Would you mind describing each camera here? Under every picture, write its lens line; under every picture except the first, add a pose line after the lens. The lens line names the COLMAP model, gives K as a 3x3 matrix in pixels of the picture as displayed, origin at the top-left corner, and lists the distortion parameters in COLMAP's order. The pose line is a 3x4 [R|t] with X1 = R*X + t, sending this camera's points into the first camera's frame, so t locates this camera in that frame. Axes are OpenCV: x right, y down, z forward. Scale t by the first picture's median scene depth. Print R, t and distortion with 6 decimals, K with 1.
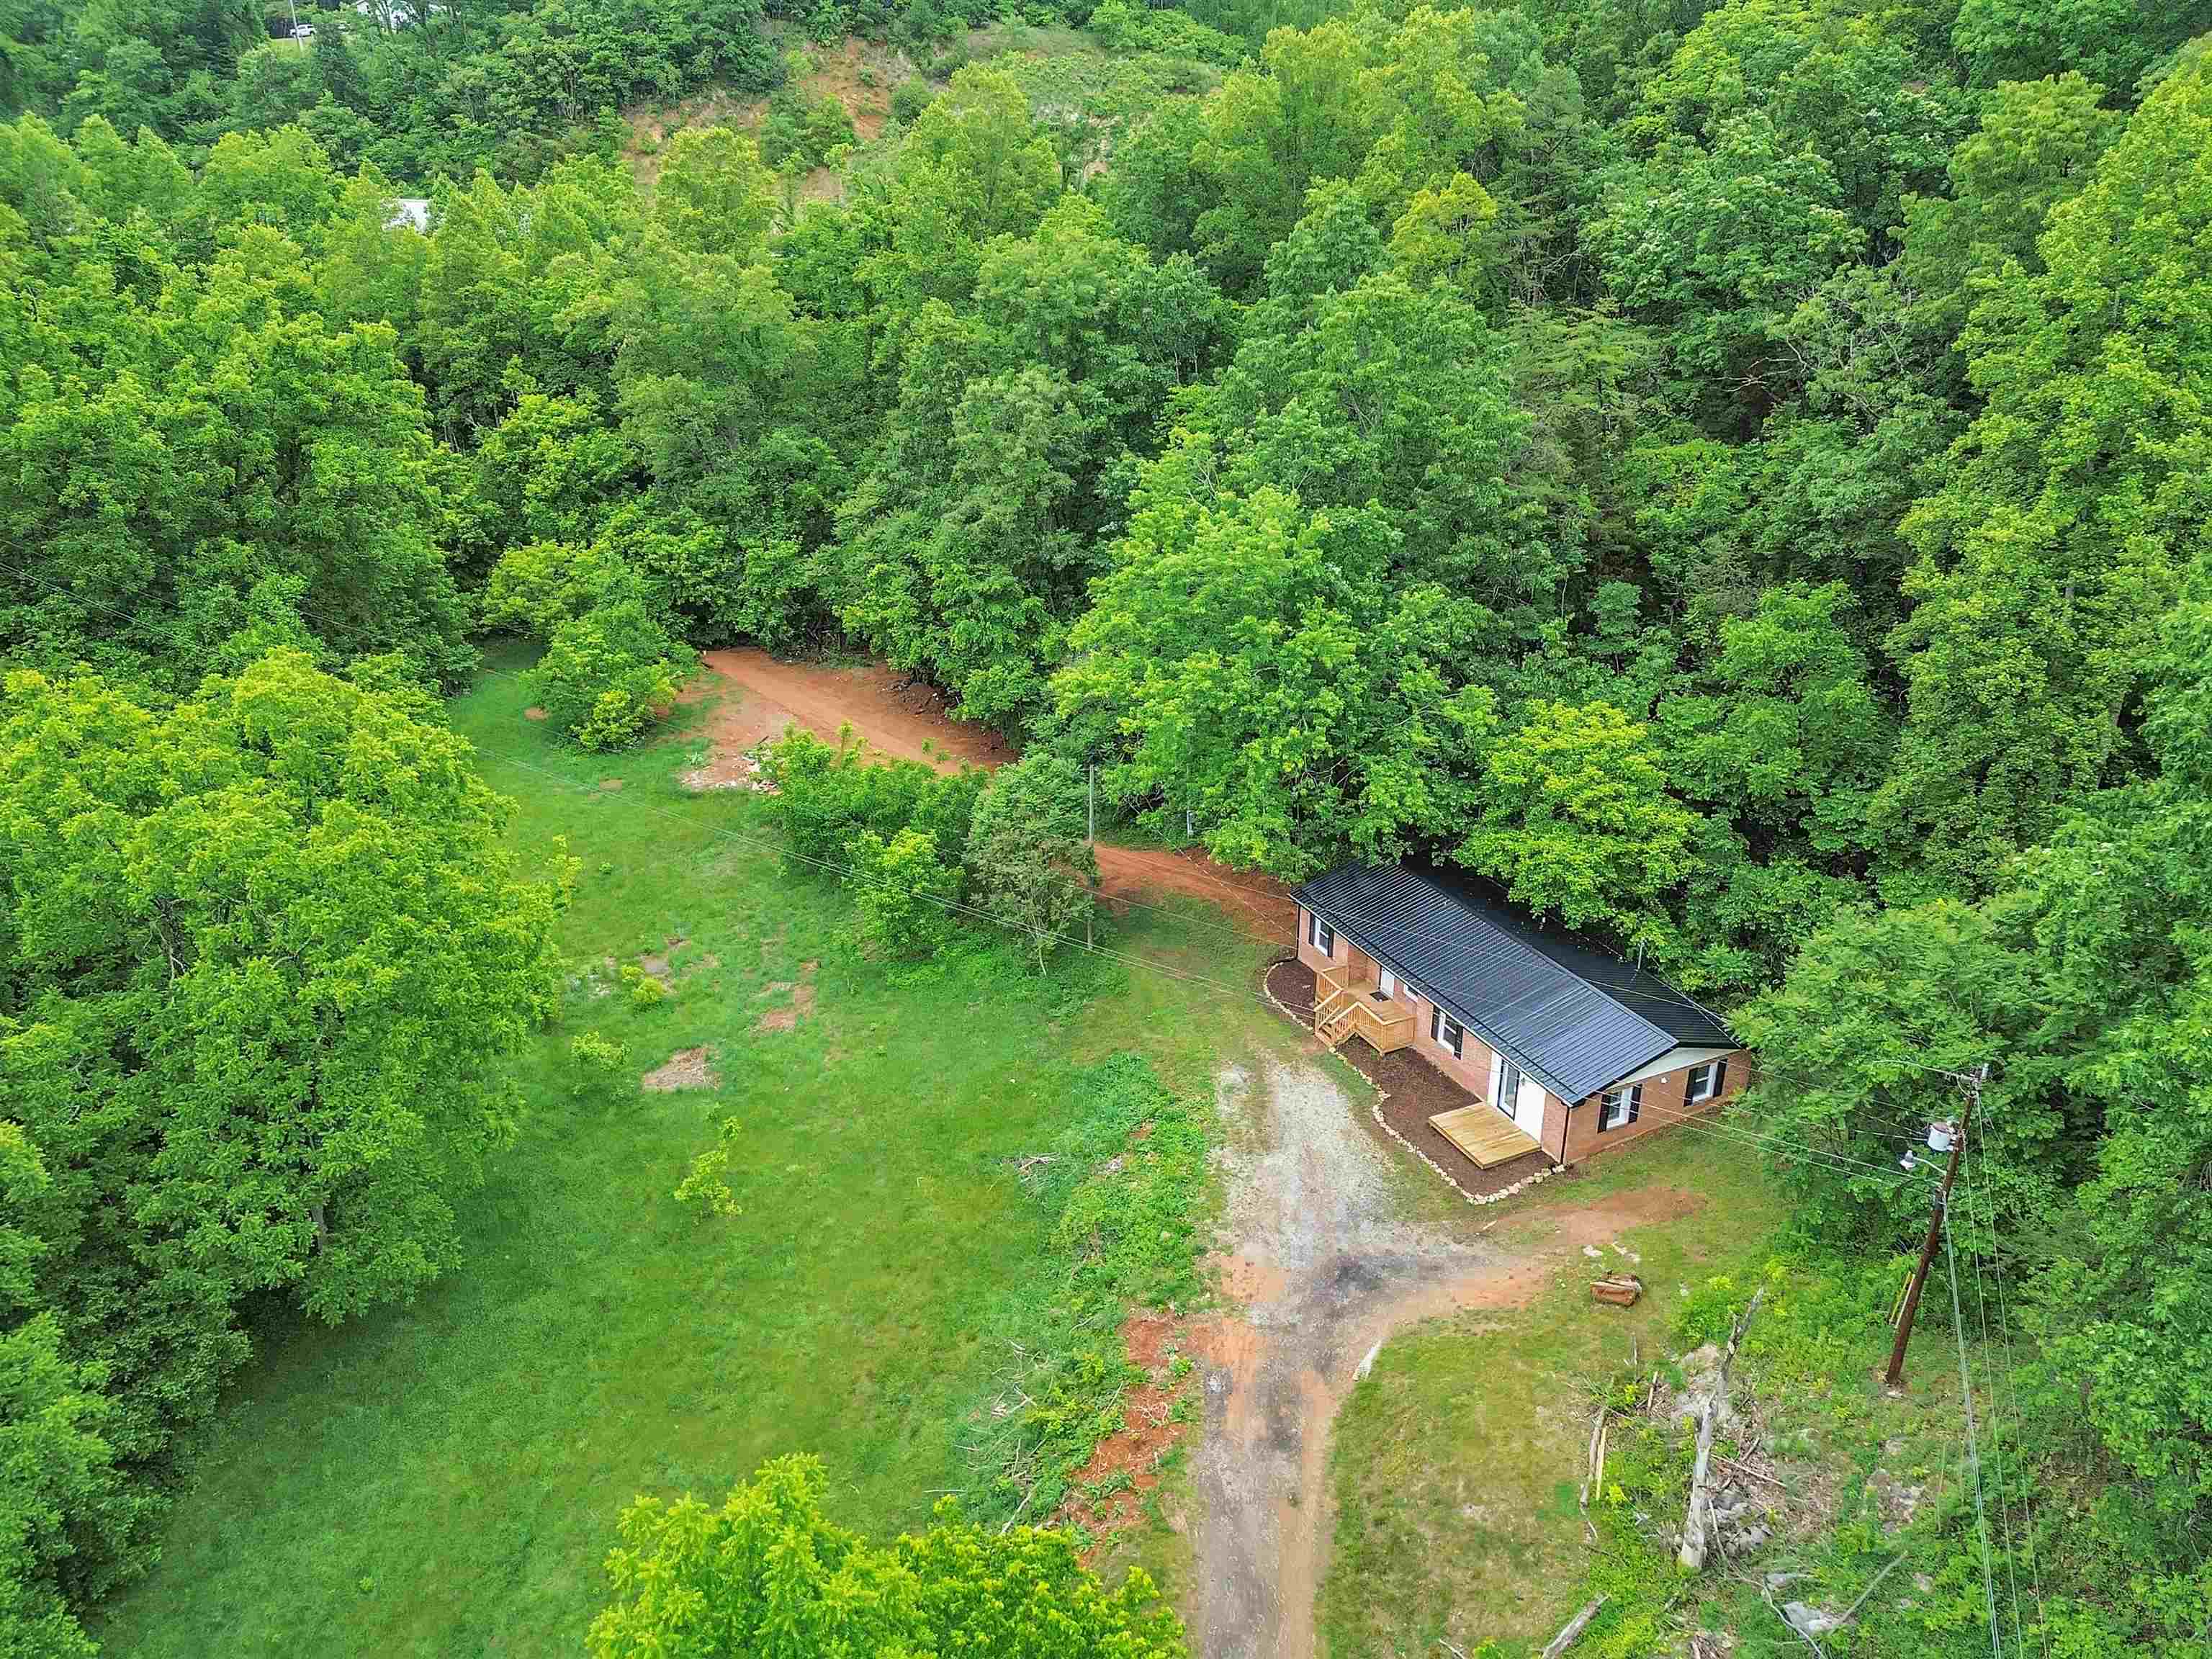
lens RADIAL K [[1583.3, 0, 1106.0], [0, 1583.3, 829.5], [0, 0, 1]] dist [0.052746, -0.003505]
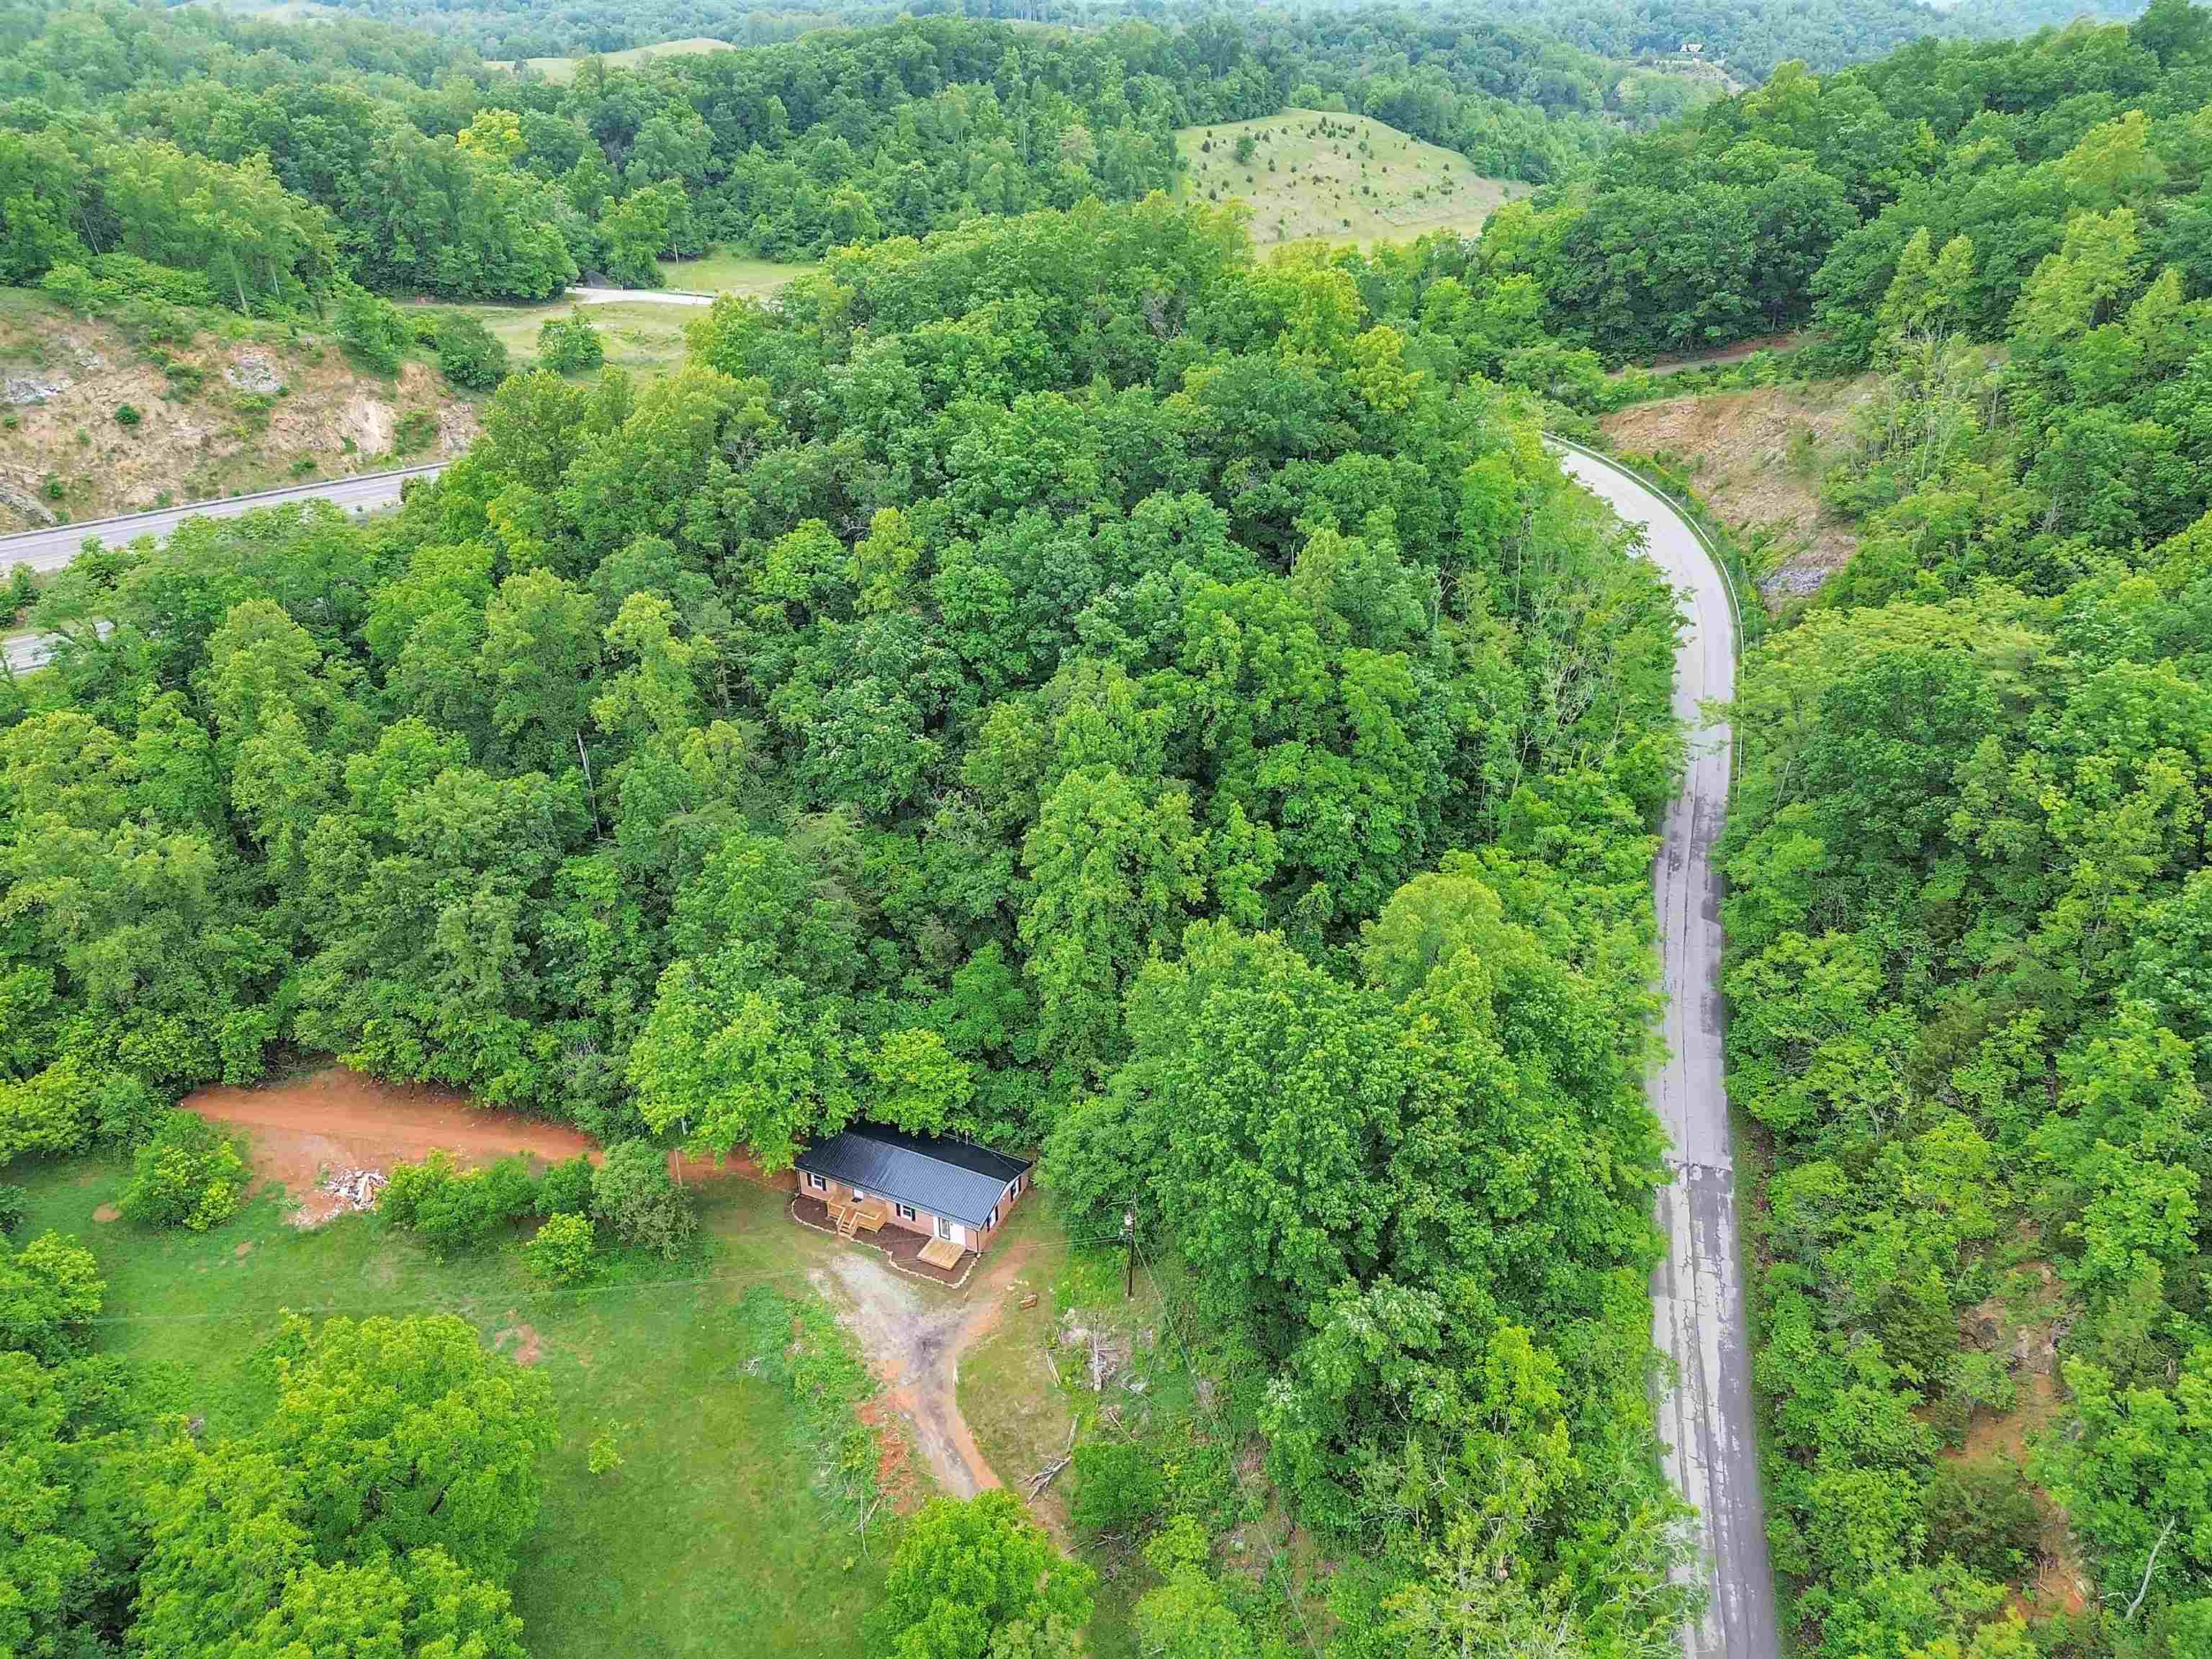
lens RADIAL K [[1583.3, 0, 1106.0], [0, 1583.3, 829.5], [0, 0, 1]] dist [0.052746, -0.003505]
pose [[0.784937, -0.297297, 0.543589, -0.557218], [0.258163, 0.954504, 0.149248, -0.586140], [-0.563228, 0.023184, 0.825976, -0.886372]]
